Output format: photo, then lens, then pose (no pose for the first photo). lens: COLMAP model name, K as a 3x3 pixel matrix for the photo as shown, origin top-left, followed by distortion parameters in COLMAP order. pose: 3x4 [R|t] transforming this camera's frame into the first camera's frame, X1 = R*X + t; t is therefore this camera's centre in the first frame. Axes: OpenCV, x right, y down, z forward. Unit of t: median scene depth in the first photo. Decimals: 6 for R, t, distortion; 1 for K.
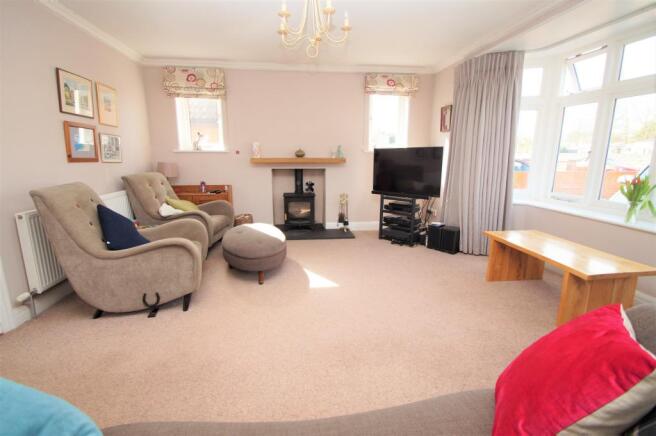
lens RADIAL K [[296.2, 0, 328.2], [0, 296.2, 210.7], [0, 0, 1]] dist [0.010355, -0.013414]
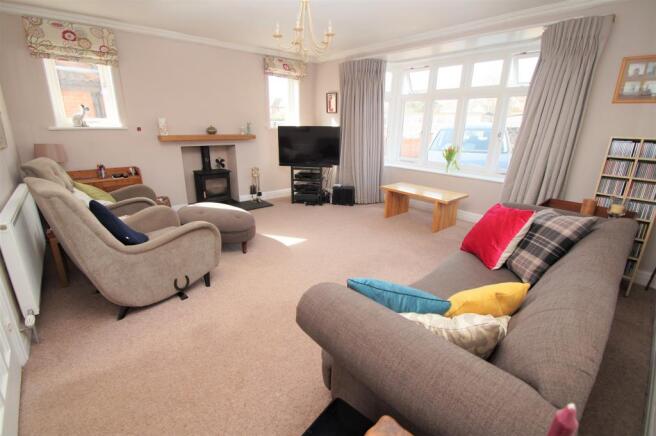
lens RADIAL K [[296.2, 0, 328.2], [0, 296.2, 210.7], [0, 0, 1]] dist [0.010355, -0.013414]
pose [[0.822444, -0.151046, 0.548426, -0.376403], [0.091233, 0.986647, 0.134923, -0.024618], [-0.561483, -0.060932, 0.825242, -0.072668]]
